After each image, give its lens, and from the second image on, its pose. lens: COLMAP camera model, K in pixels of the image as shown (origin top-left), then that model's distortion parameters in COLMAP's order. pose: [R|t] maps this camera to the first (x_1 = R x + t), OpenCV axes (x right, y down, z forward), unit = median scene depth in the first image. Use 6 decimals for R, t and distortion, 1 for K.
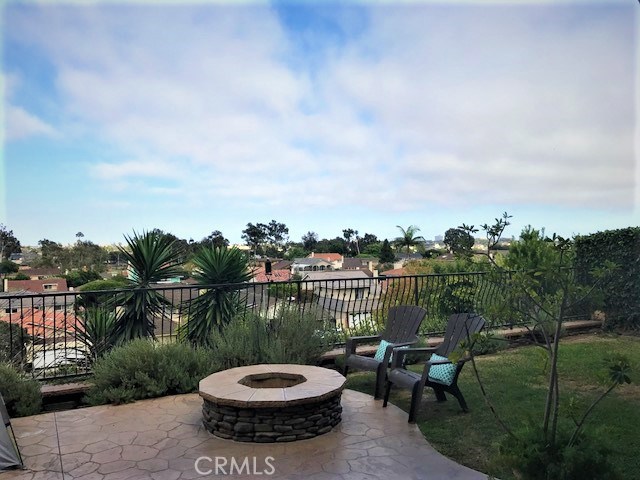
lens RADIAL K [[523.6, 0, 318.4], [0, 523.6, 234.0], [0, 0, 1]] dist [0.025347, -0.015675]
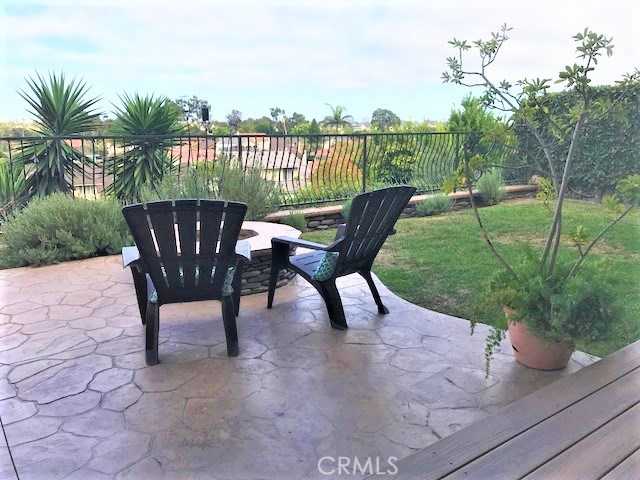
lens RADIAL K [[523.5, 0, 316.5], [0, 523.5, 240.2], [0, 0, 1]] dist [0.019158, -0.010074]
pose [[0.990797, -0.016103, 0.134394, -0.038073], [-0.015767, 0.972409, 0.232750, 0.067847], [-0.134434, -0.232727, 0.963206, 0.102133]]
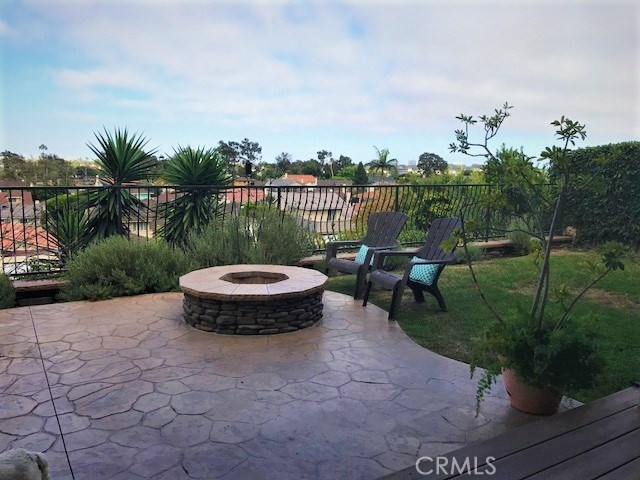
lens RADIAL K [[523.0, 0, 318.9], [0, 523.0, 238.0], [0, 0, 1]] dist [0.033128, -0.041233]
pose [[0.998247, 0.022116, 0.054895, -0.018688], [-0.030378, 0.987516, 0.154560, 0.042056], [-0.050791, -0.155957, 0.986457, 0.027376]]
